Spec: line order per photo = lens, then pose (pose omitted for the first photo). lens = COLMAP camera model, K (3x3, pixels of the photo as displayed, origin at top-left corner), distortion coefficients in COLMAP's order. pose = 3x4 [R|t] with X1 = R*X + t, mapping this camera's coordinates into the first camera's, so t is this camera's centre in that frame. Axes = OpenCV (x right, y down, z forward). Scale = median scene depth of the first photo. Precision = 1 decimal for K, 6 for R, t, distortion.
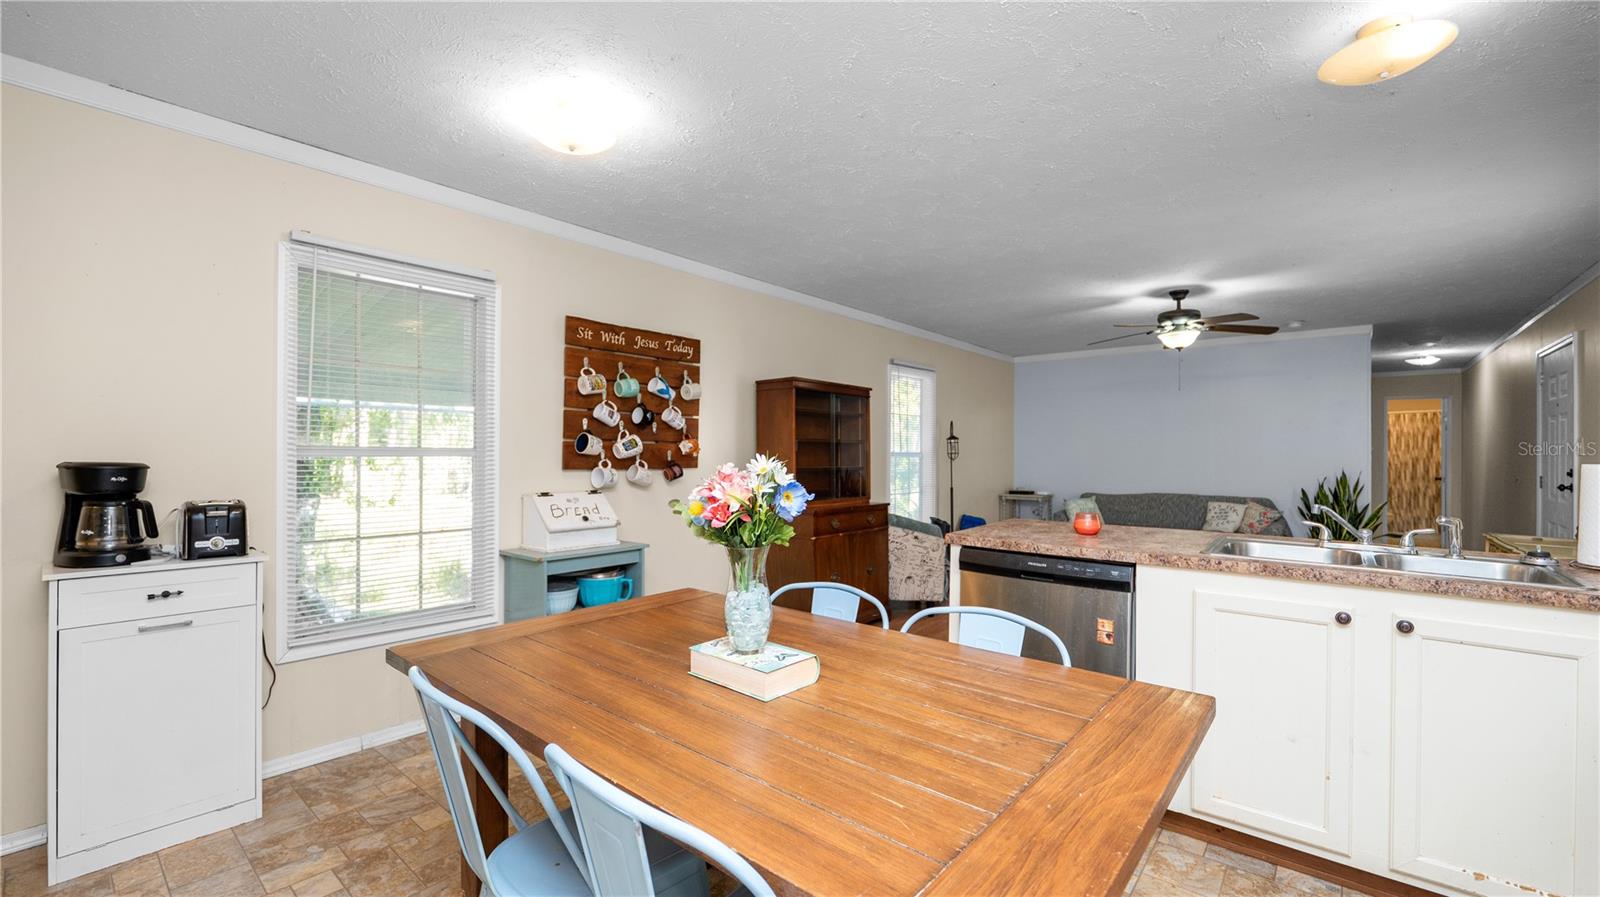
lens RADIAL K [[656.6, 0, 803.0], [0, 656.6, 452.0], [0, 0, 1]] dist [-0.005040, -0.000306]
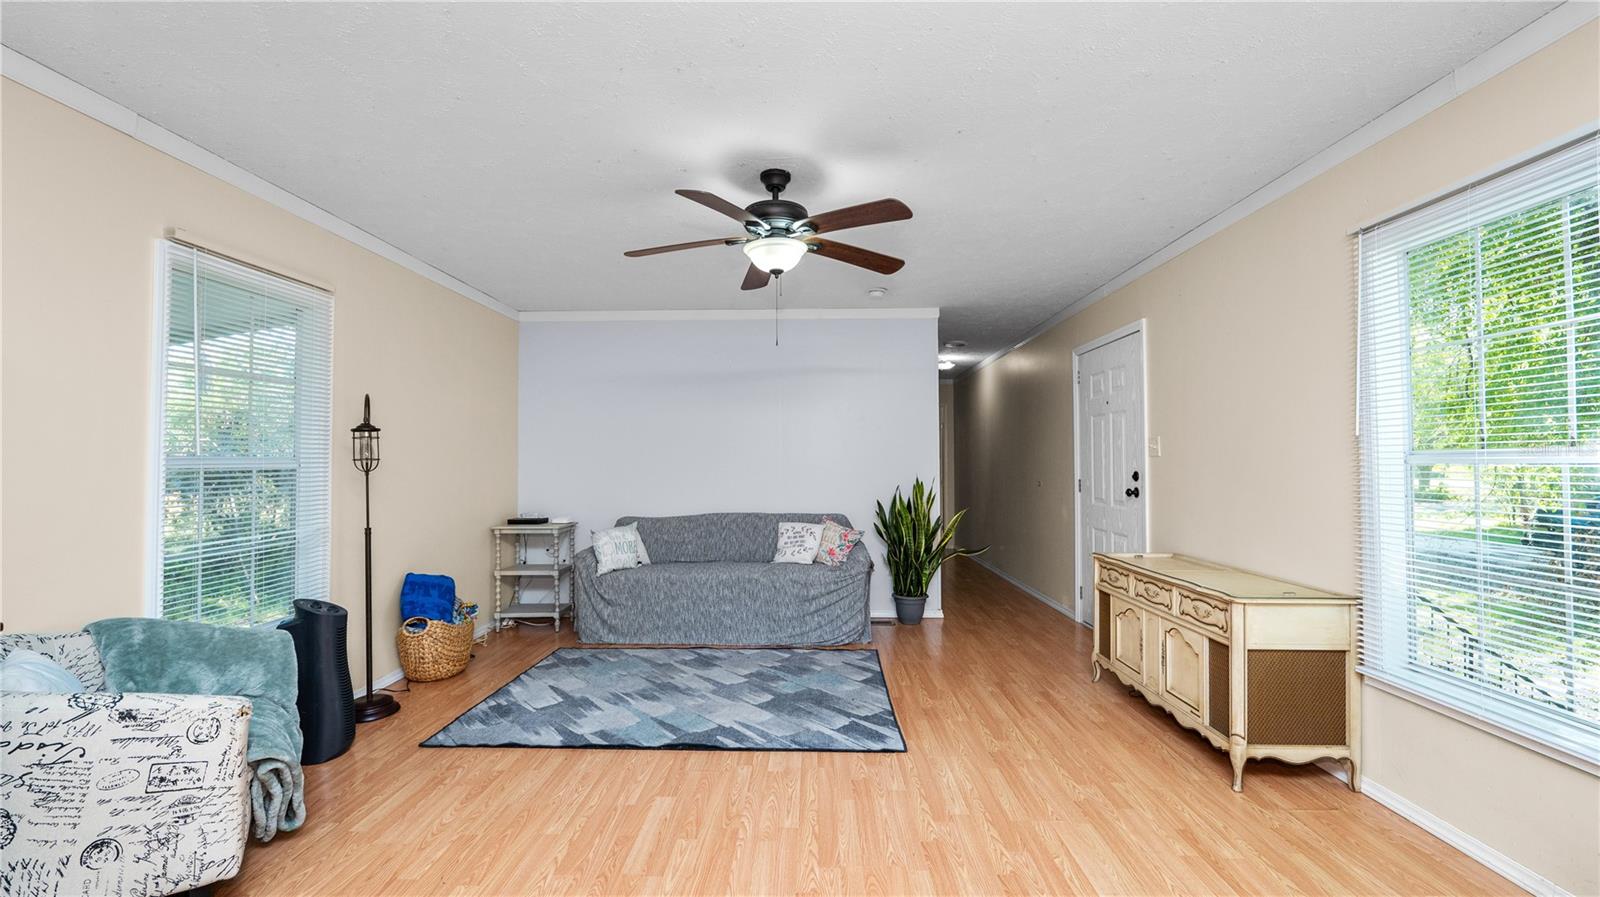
lens RADIAL K [[656.6, 0, 803.0], [0, 656.6, 452.0], [0, 0, 1]] dist [-0.005040, -0.000306]
pose [[0.782539, 0.001313, 0.622601, 0.232895], [0.007277, 0.999910, -0.011256, 0.005258], [-0.622559, 0.013338, 0.782459, 0.533952]]
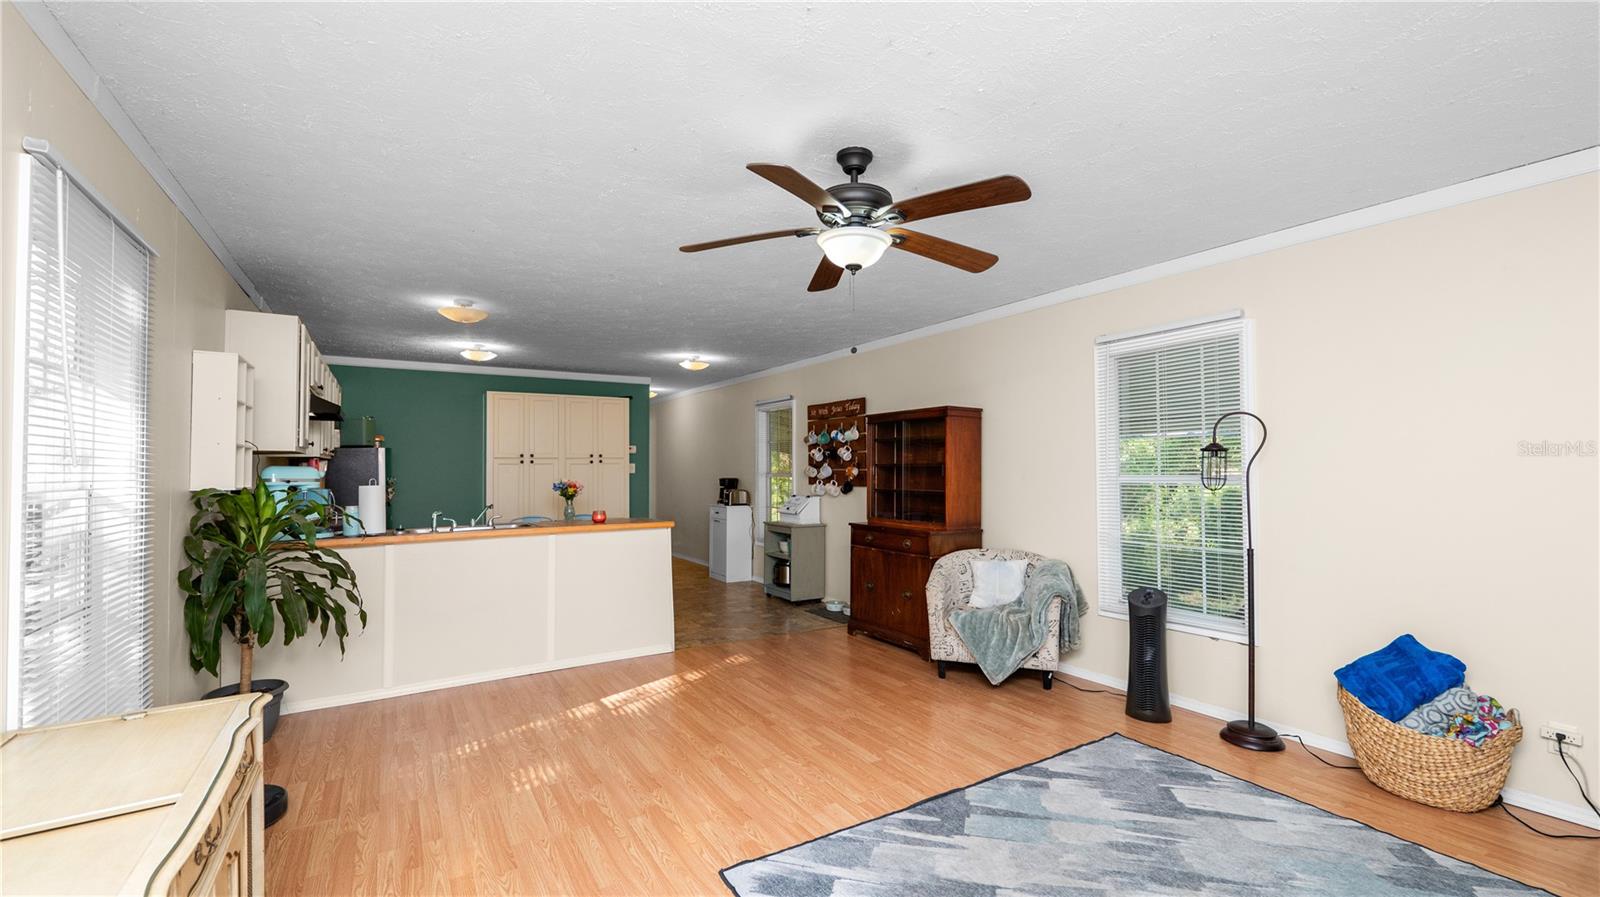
lens RADIAL K [[656.6, 0, 803.0], [0, 656.6, 452.0], [0, 0, 1]] dist [-0.005040, -0.000306]
pose [[-0.312447, -0.029499, -0.949477, 1.040814], [0.003830, 0.999470, -0.032313, -0.004256], [0.949927, -0.013733, -0.312169, 1.104522]]
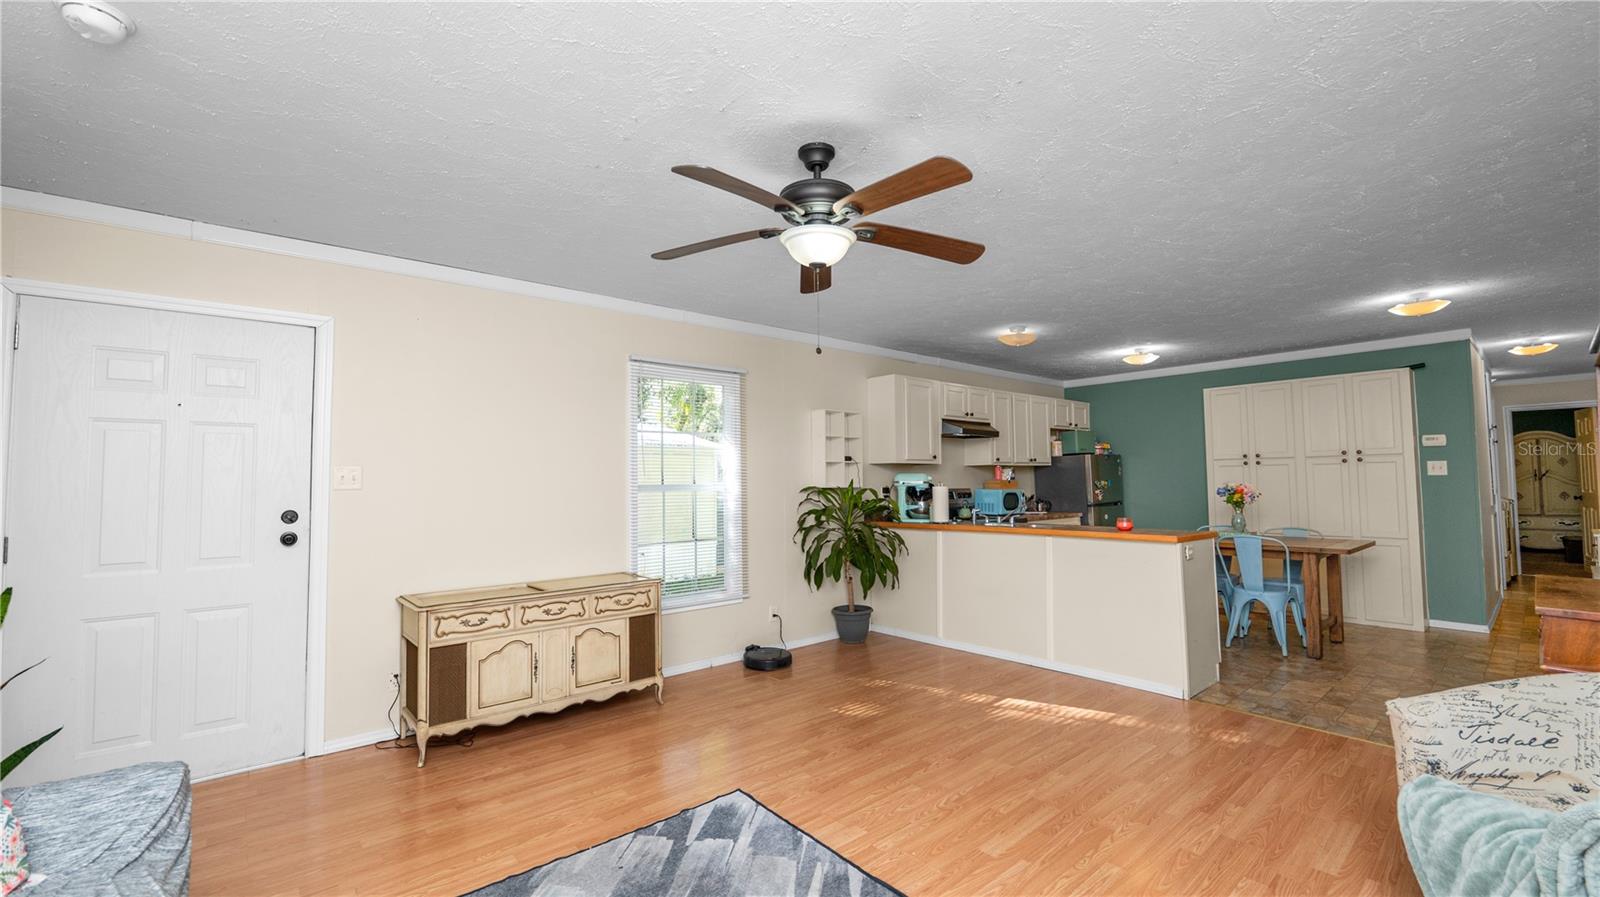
lens RADIAL K [[656.6, 0, 803.0], [0, 656.6, 452.0], [0, 0, 1]] dist [-0.005040, -0.000306]
pose [[-0.986108, 0.011719, 0.165691, 0.501881], [0.004608, 0.999054, -0.043233, -0.002537], [-0.166041, -0.041869, -0.985230, 1.454311]]
